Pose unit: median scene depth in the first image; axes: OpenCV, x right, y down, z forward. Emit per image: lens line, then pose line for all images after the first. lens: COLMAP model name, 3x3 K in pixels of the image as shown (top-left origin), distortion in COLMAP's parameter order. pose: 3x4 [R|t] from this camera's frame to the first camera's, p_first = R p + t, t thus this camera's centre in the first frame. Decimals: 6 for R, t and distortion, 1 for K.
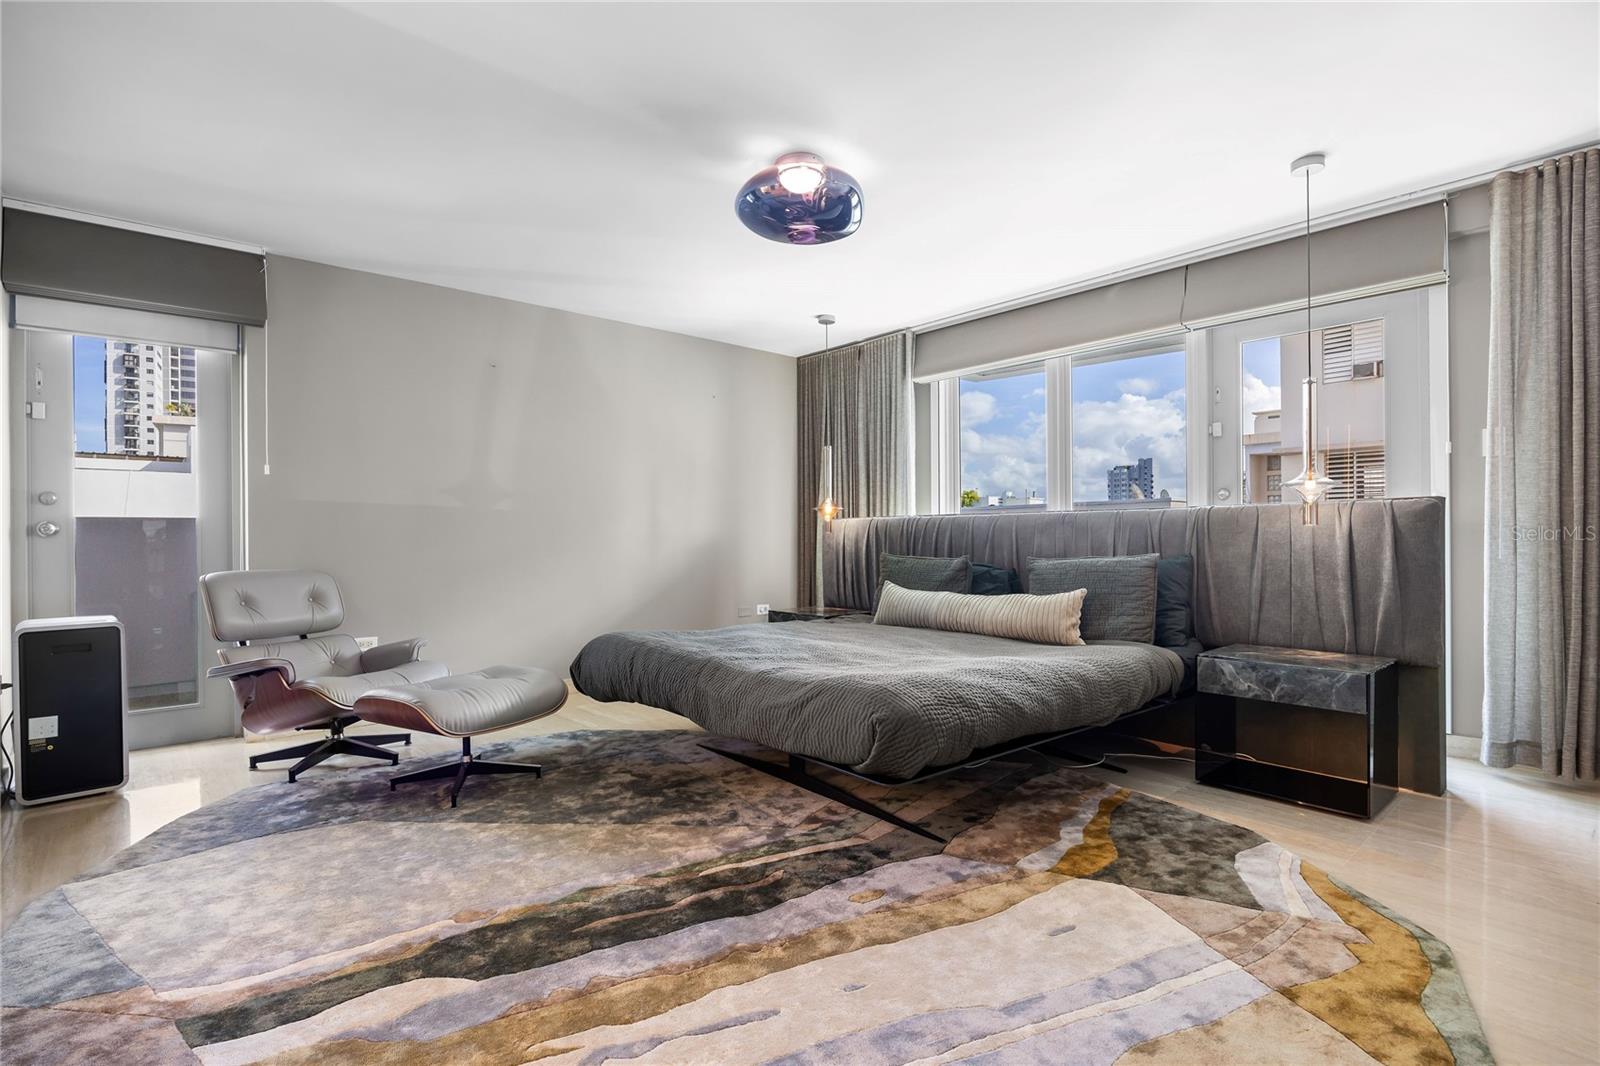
lens RADIAL K [[751.0, 0, 799.7], [0, 751.0, 528.6], [0, 0, 1]] dist [-0.011202, 0.000279]
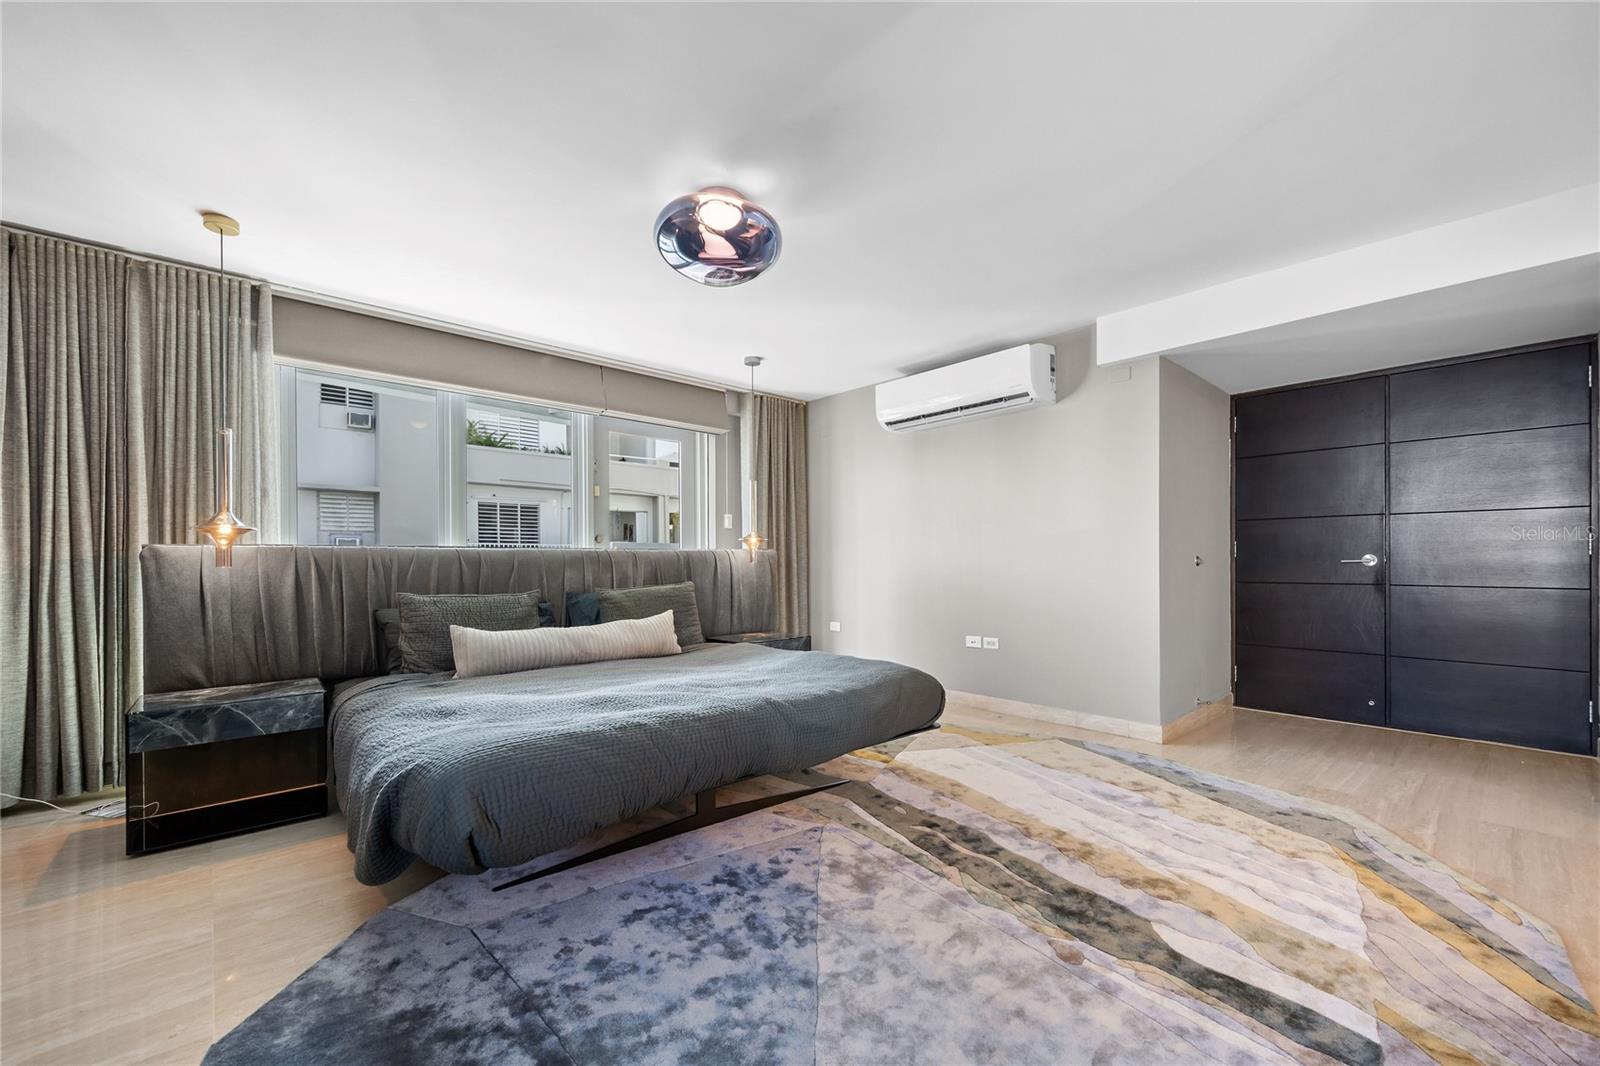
lens RADIAL K [[645.5, 0, 798.3], [0, 645.5, 561.6], [0, 0, 1]] dist [-0.000990, -0.000088]
pose [[-0.003519, 0.005691, 0.999978, -0.727884], [-0.003529, 0.999978, -0.005704, 0.002182], [-0.999988, -0.003549, -0.003498, 0.761640]]
